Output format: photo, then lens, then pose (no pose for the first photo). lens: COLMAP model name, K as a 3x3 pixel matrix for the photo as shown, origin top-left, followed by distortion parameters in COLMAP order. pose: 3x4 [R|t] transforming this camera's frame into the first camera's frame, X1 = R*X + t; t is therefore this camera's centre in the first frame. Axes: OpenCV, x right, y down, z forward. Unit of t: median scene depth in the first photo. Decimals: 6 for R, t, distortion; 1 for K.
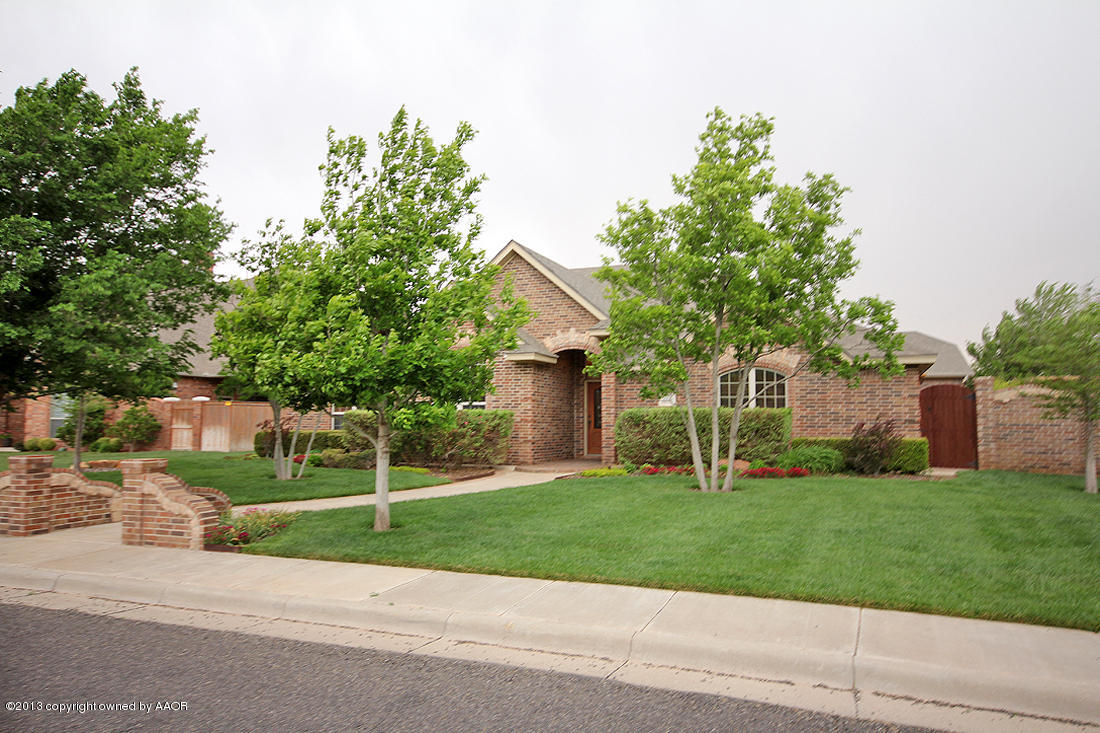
lens RADIAL K [[1317.7, 0, 550.0], [0, 1317.7, 366.5], [0, 0, 1]] dist [0.018568, 0.030792]
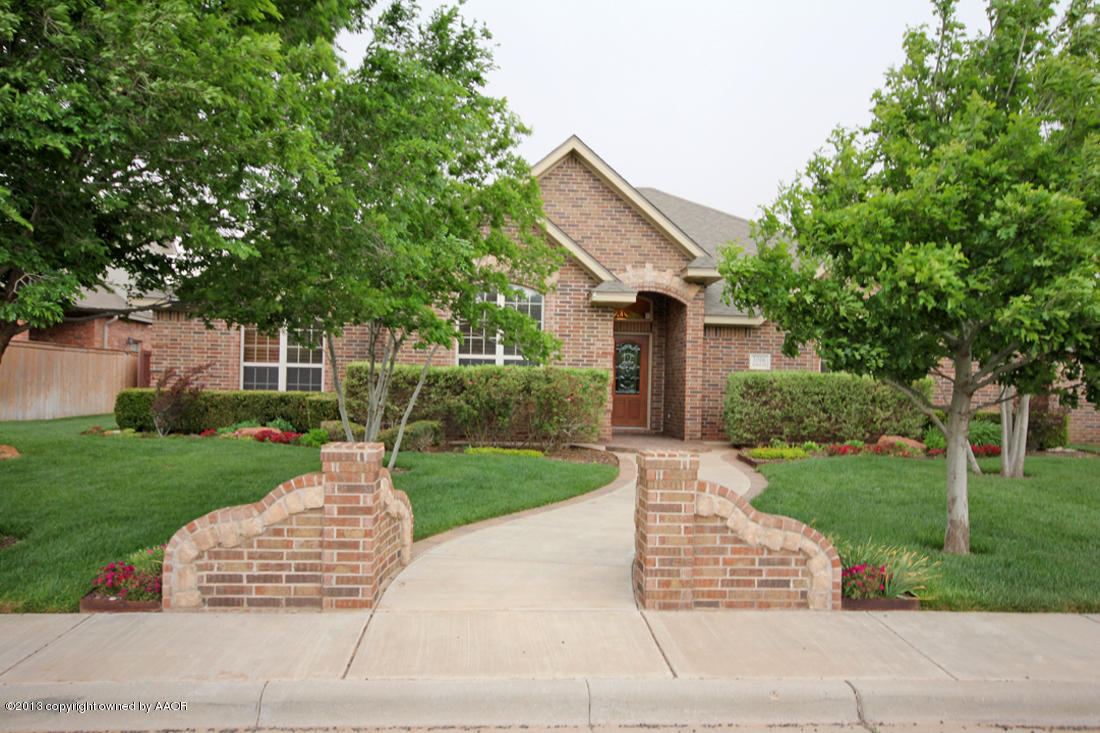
lens RADIAL K [[1317.7, 0, 550.0], [0, 1317.7, 366.5], [0, 0, 1]] dist [0.018568, 0.030792]
pose [[0.771151, 0.025725, 0.636133, -0.656085], [-0.047659, 0.998712, 0.017387, 0.025664], [-0.634866, -0.043726, 0.771384, 0.572878]]
